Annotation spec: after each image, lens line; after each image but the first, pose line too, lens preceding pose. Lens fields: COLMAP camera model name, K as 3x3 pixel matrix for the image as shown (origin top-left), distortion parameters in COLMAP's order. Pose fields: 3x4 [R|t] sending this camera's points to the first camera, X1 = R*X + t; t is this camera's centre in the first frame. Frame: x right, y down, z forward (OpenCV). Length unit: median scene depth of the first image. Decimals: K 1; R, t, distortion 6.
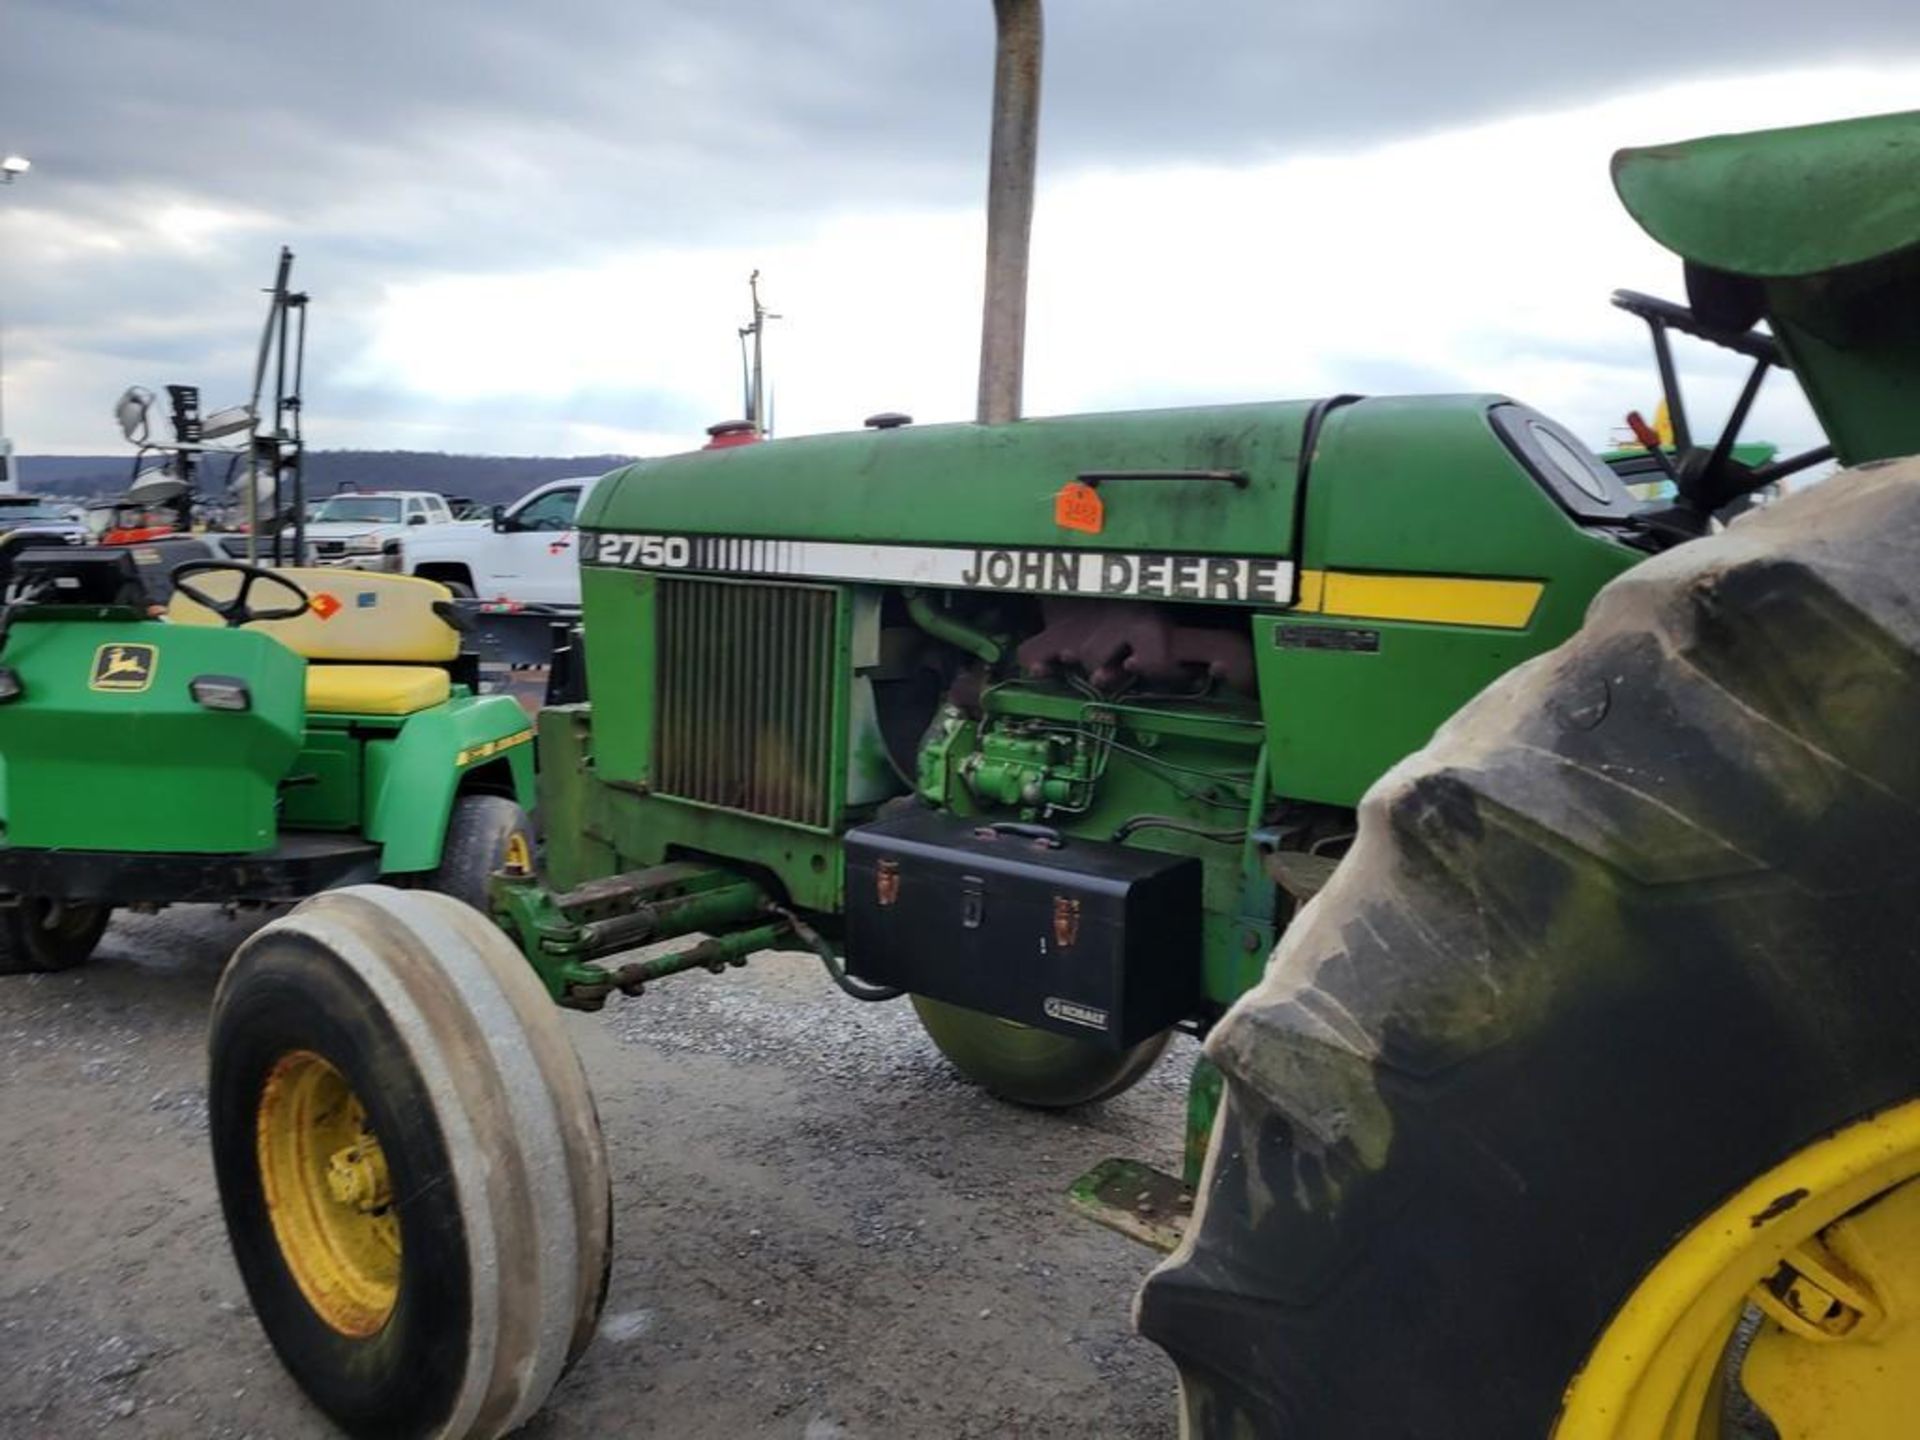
lens RADIAL K [[1471.3, 0, 972.3], [0, 1471.3, 704.9], [0, 0, 1]] dist [0.065256, -0.051439]
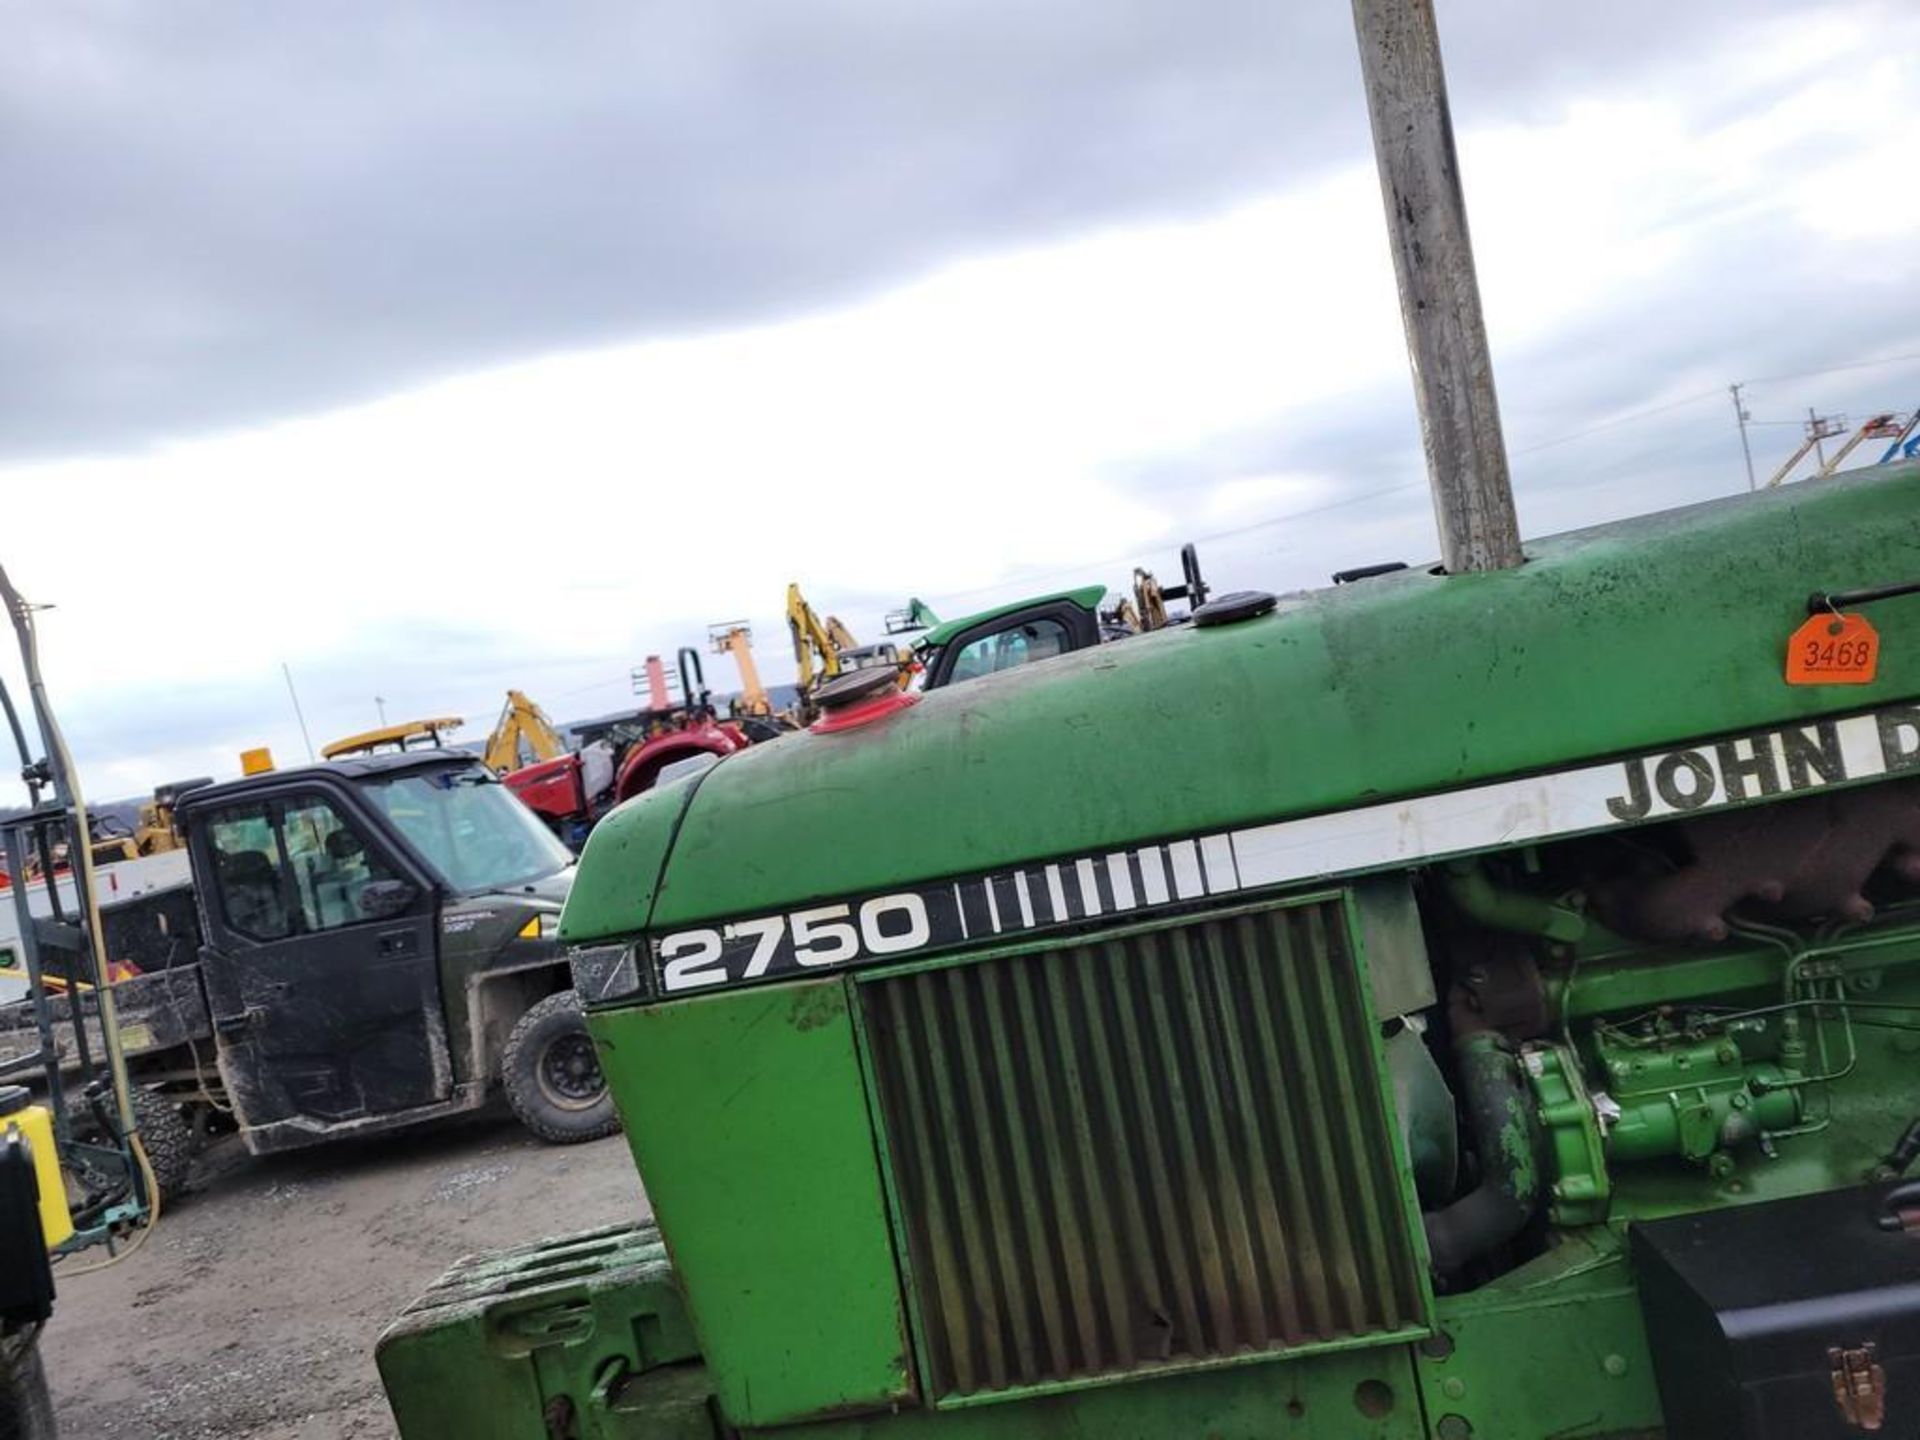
lens RADIAL K [[1445.3, 0, 956.3], [0, 1445.3, 670.0], [0, 0, 1]] dist [0.038853, -0.009285]
pose [[0.802268, -0.184095, 0.567869, -0.520437], [0.280886, 0.955792, -0.086972, -0.157092], [-0.526754, 0.229282, 0.818511, 0.612219]]
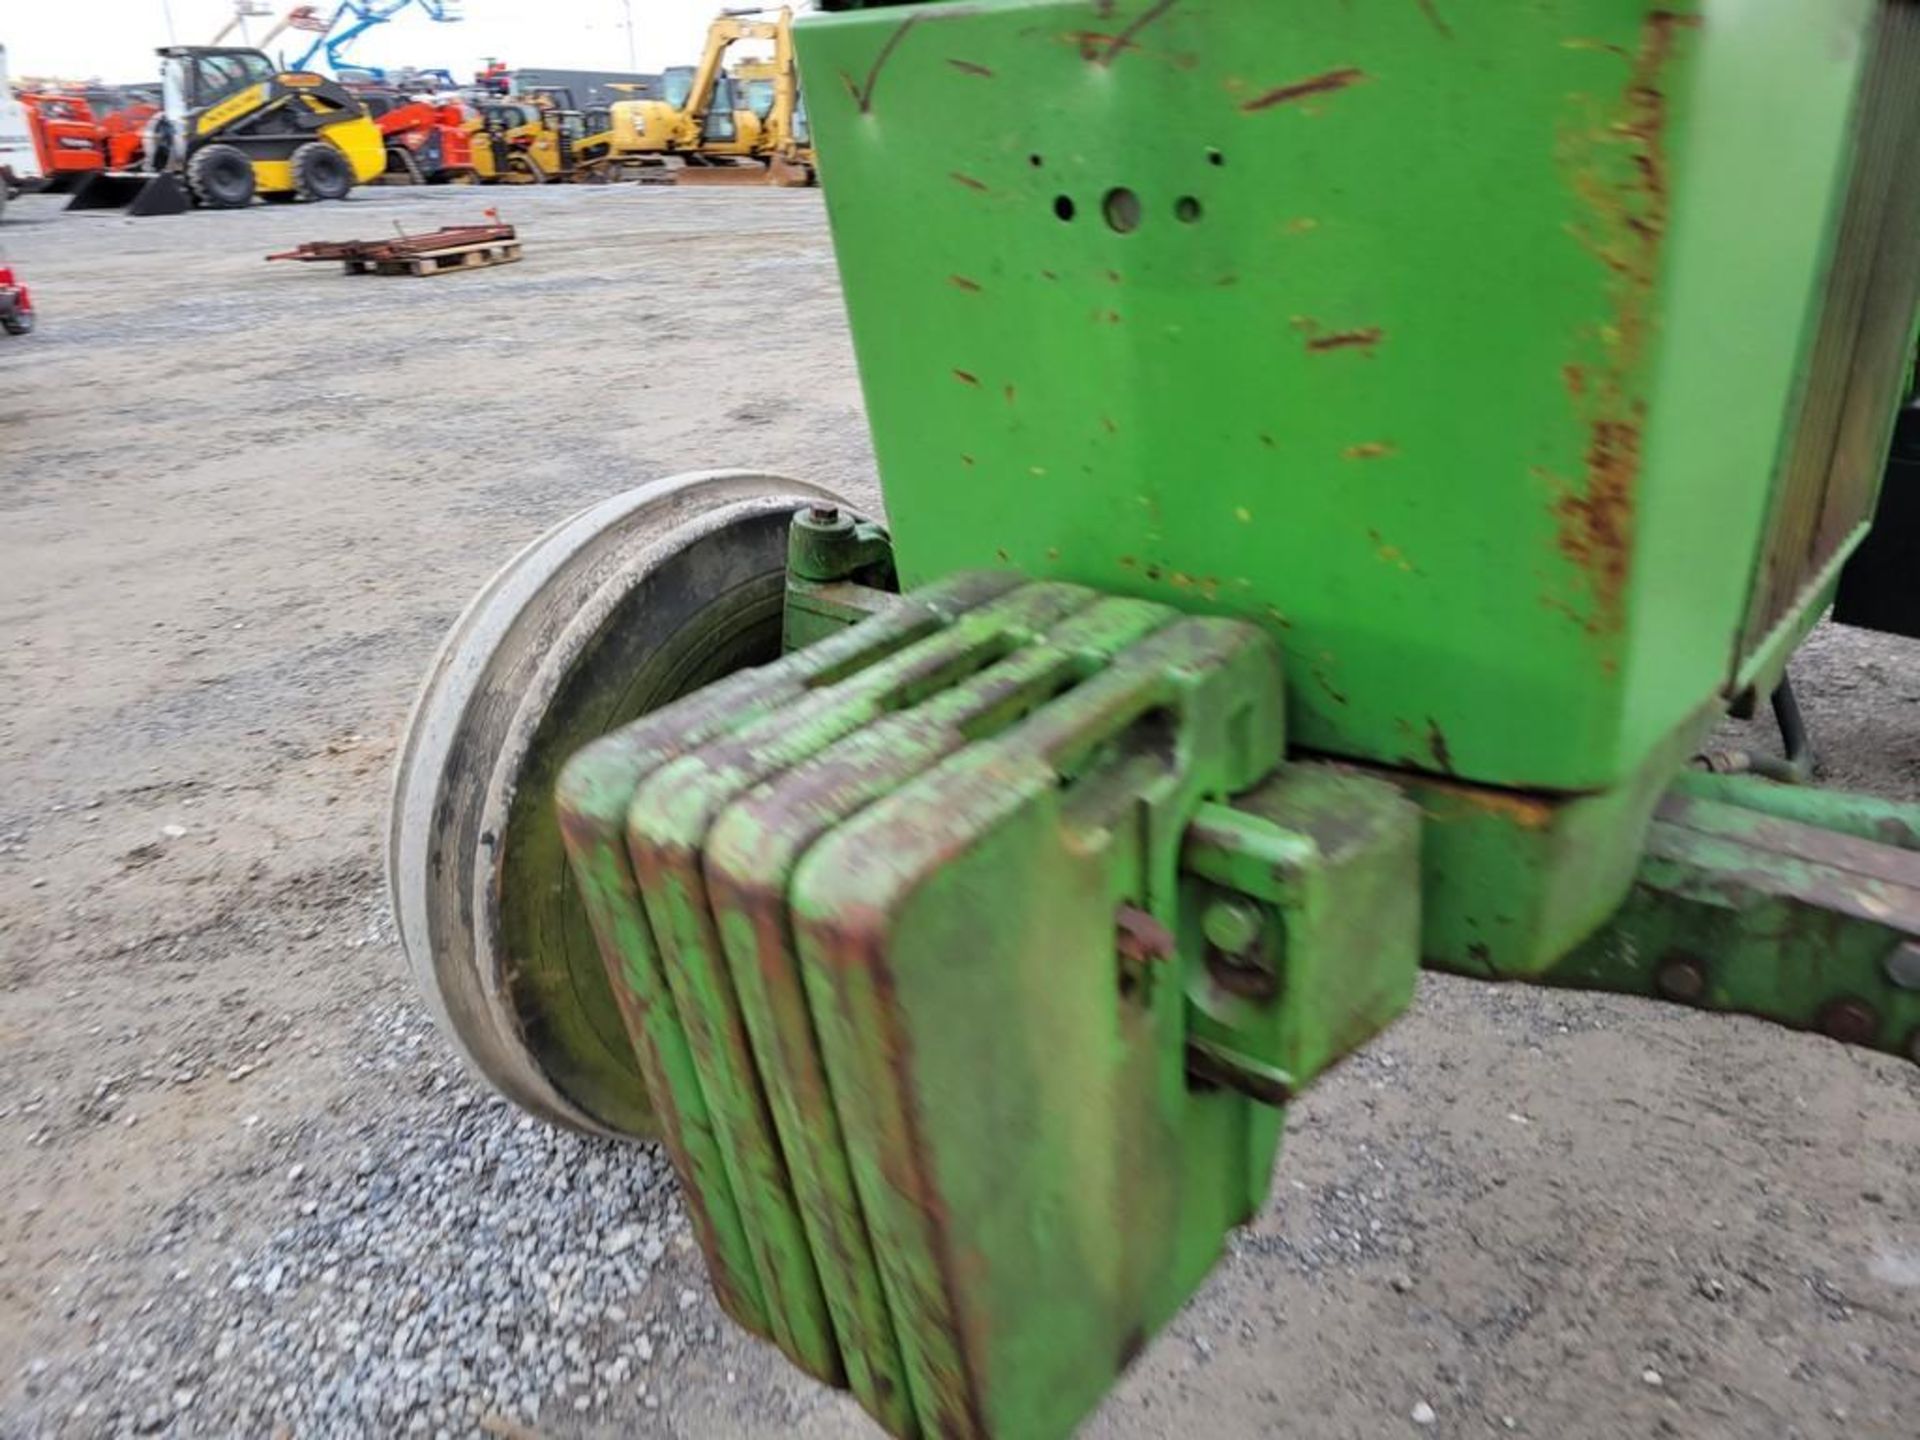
lens RADIAL K [[1467.4, 0, 962.6], [0, 1467.4, 744.6], [0, 0, 1]] dist [0.077161, -0.063723]
pose [[-0.017675, -0.427915, 0.903646, -0.620996], [0.144964, 0.893141, 0.425775, -0.120196], [-0.989279, 0.138522, 0.046246, 1.353221]]
